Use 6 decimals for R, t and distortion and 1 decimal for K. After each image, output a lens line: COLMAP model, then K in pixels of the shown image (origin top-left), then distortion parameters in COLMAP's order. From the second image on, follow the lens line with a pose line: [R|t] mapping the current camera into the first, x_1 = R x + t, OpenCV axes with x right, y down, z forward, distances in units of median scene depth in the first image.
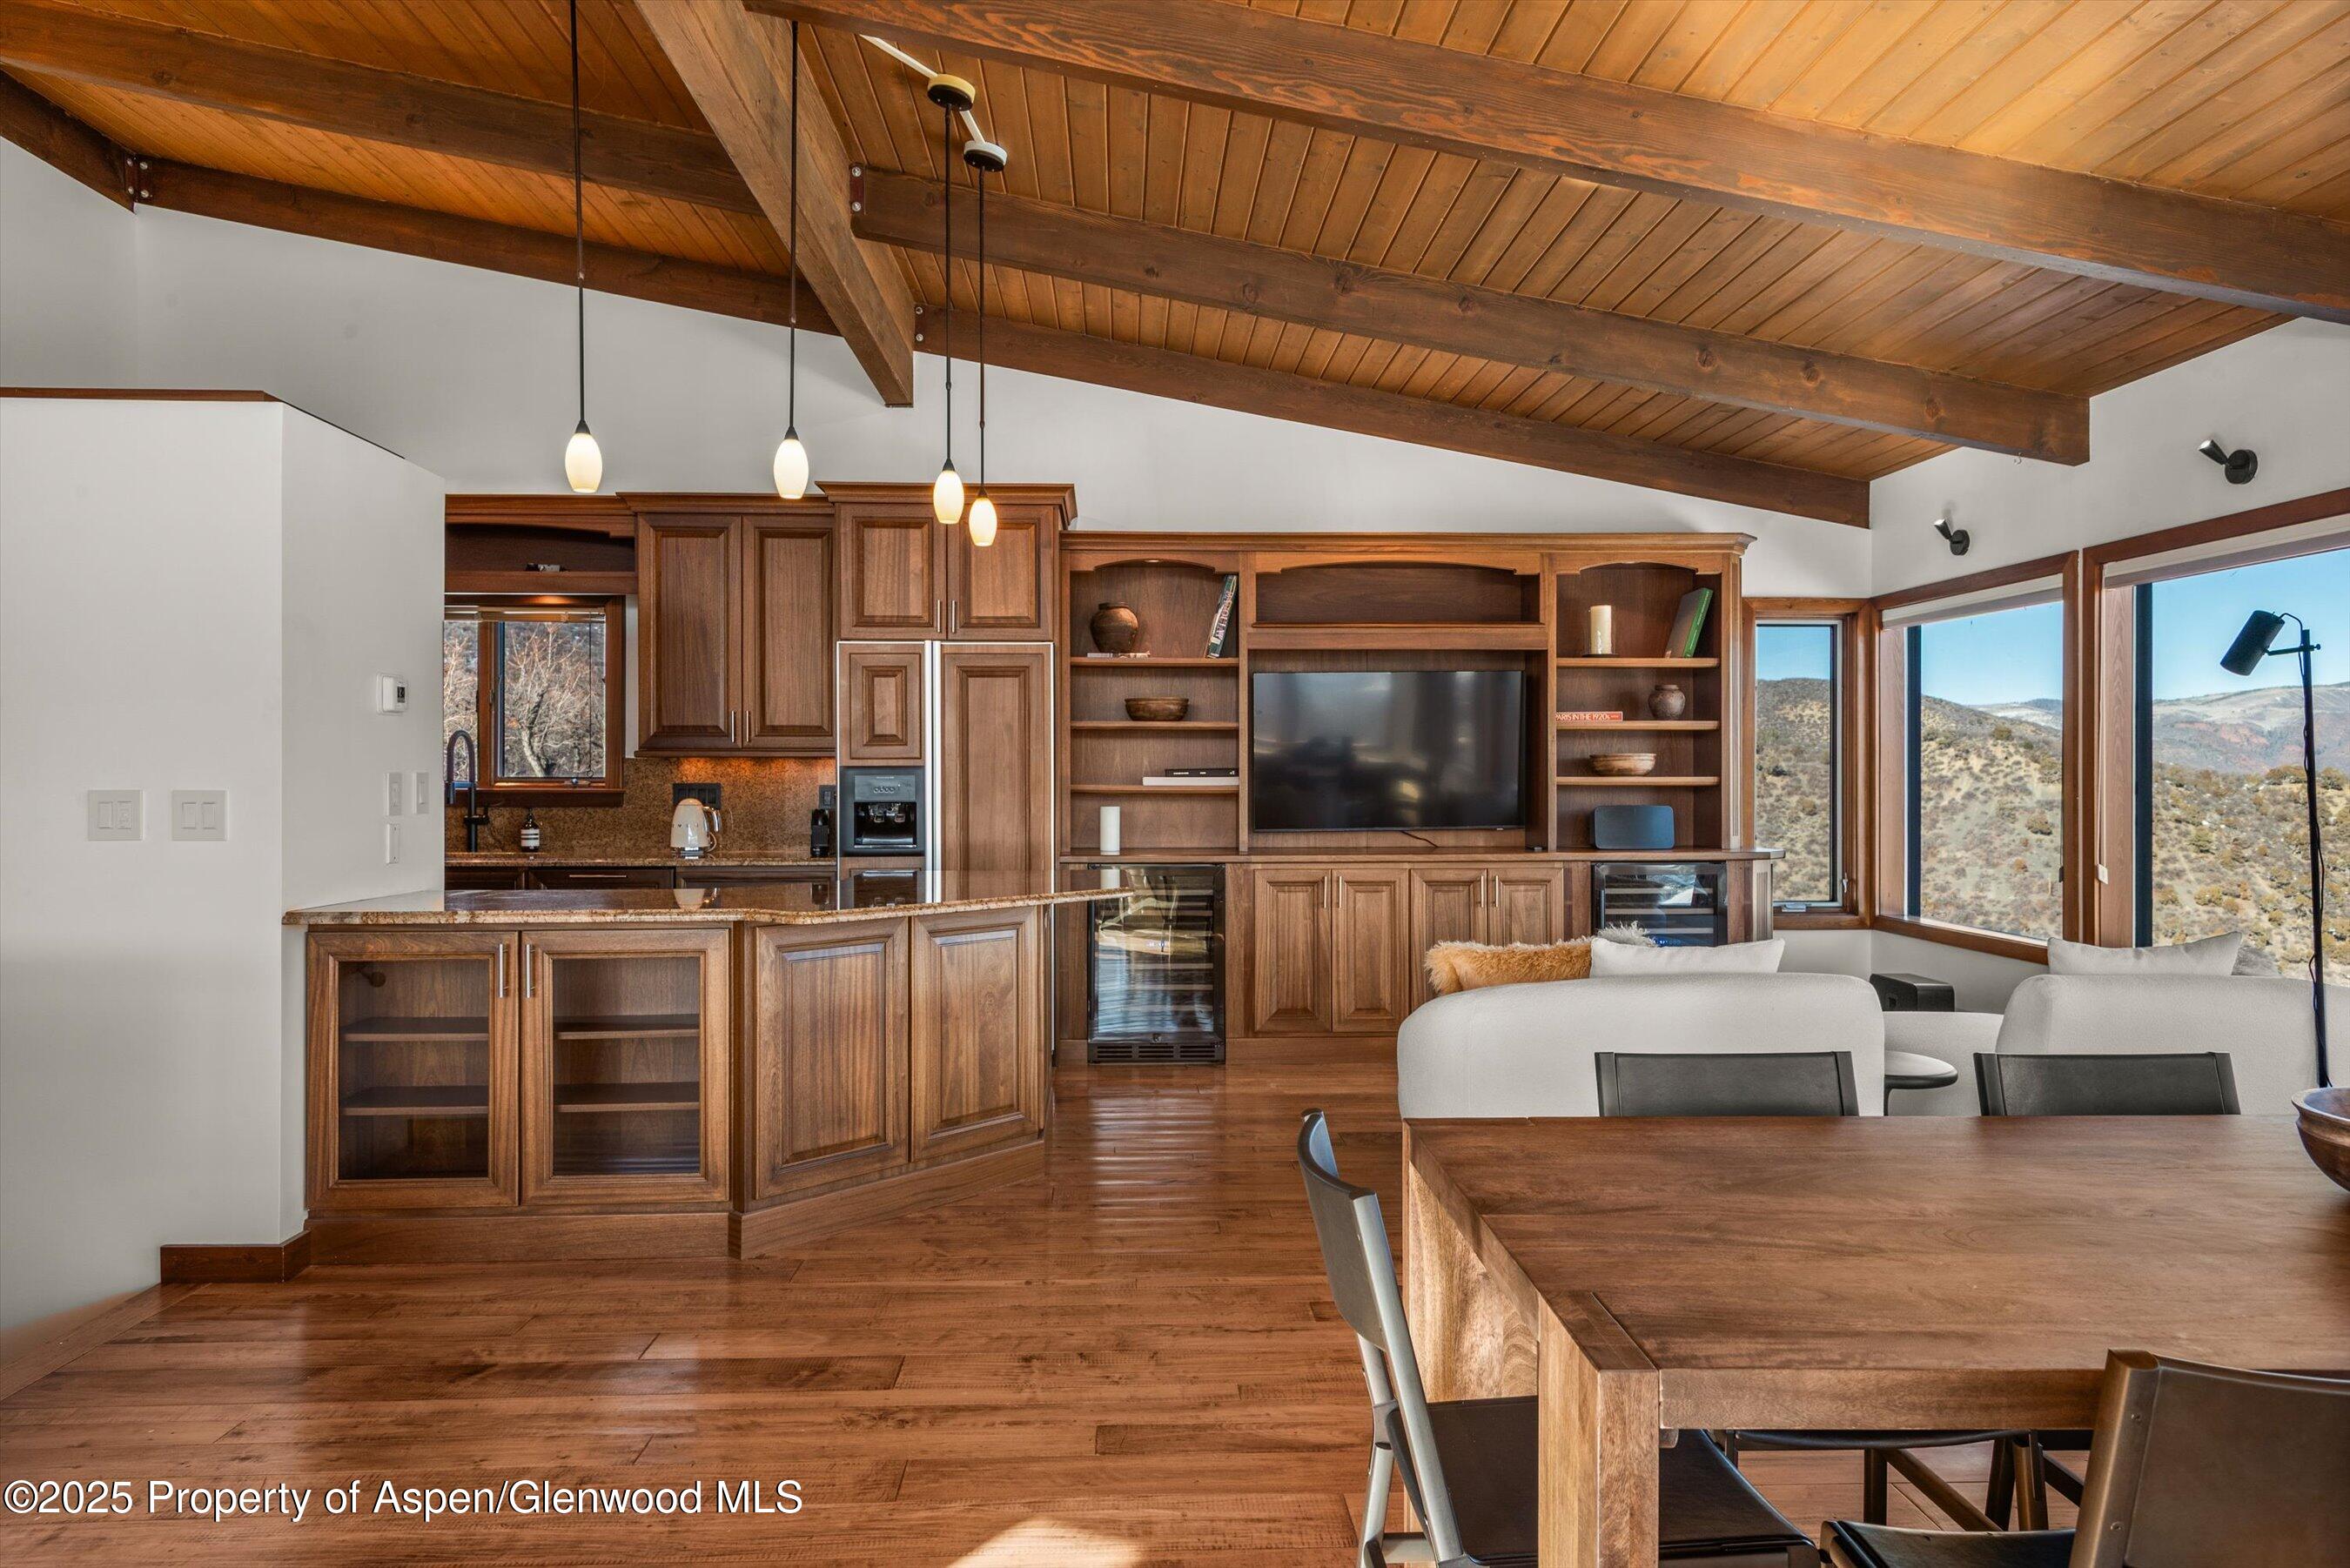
lens RADIAL K [[1449.3, 0, 1175.0], [0, 1449.3, 784.0], [0, 0, 1]] dist [0.018776, -0.002914]
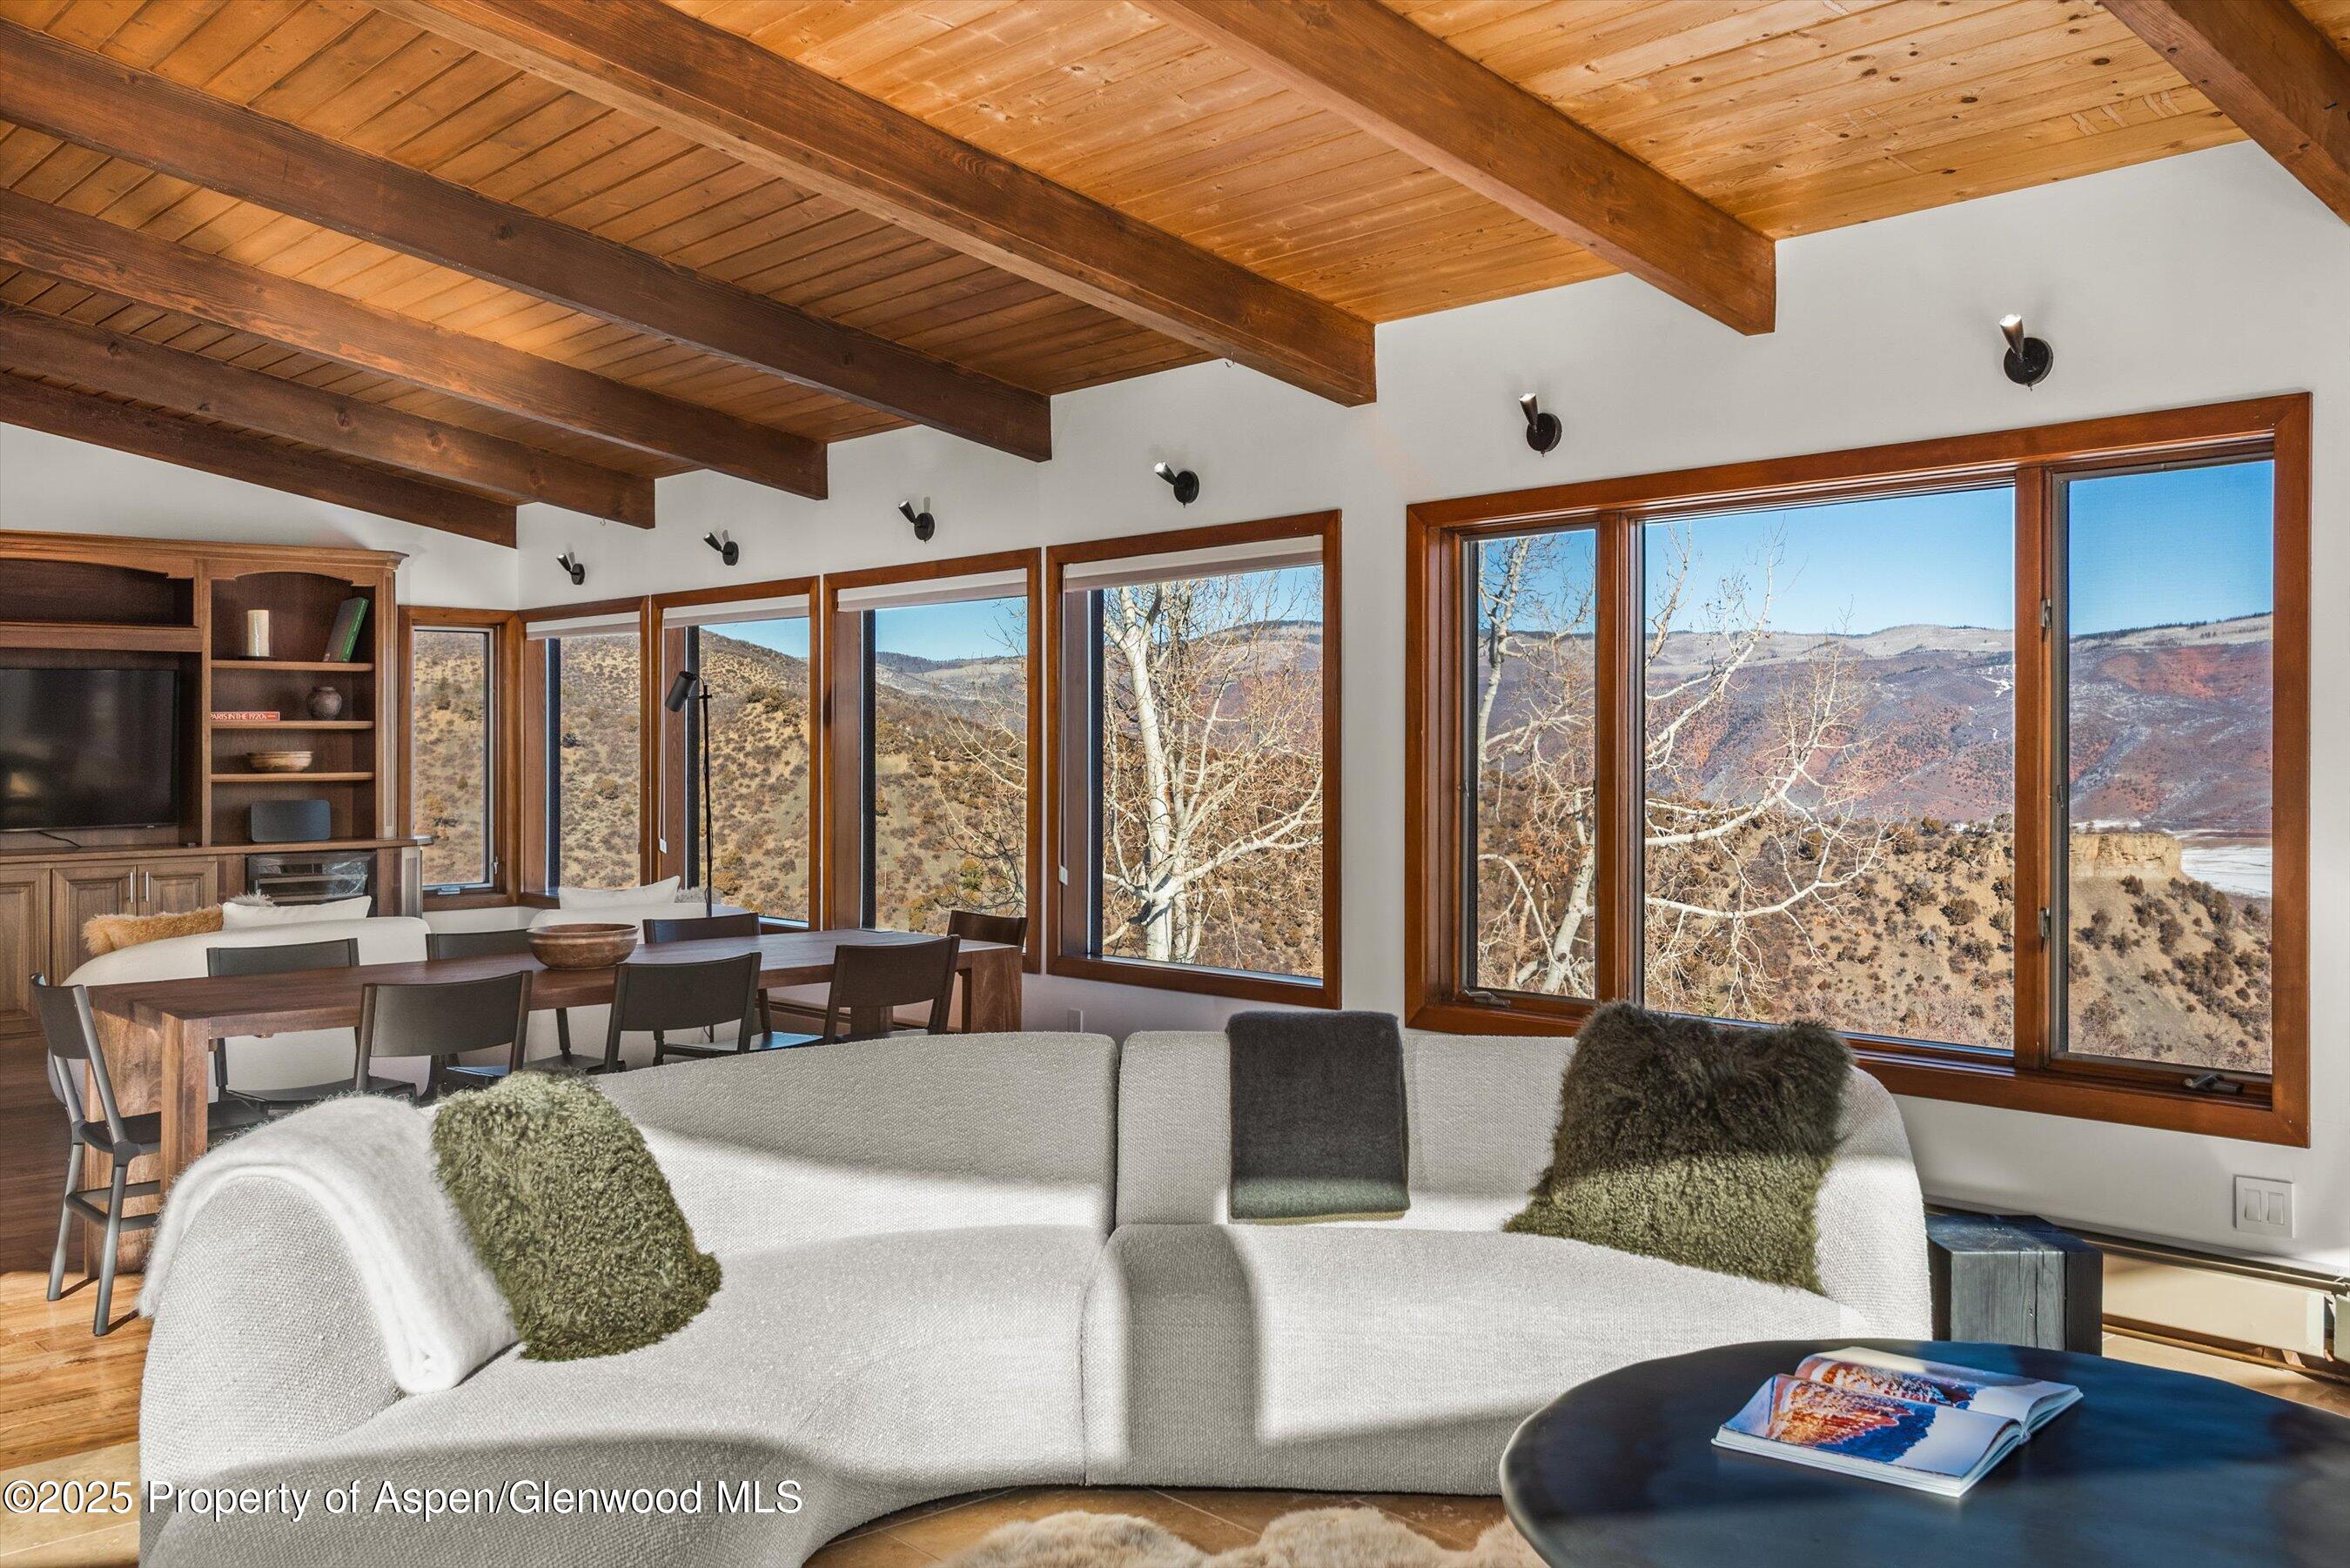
lens RADIAL K [[2101.1, 0, 1243.7], [0, 2101.1, 710.7], [0, 0, 1]] dist [0.054168, -0.062253]
pose [[0.768881, 0.005318, 0.639370, -0.142340], [0.008464, 0.999793, -0.018494, -0.016492], [-0.639336, 0.019631, 0.768677, -0.652057]]
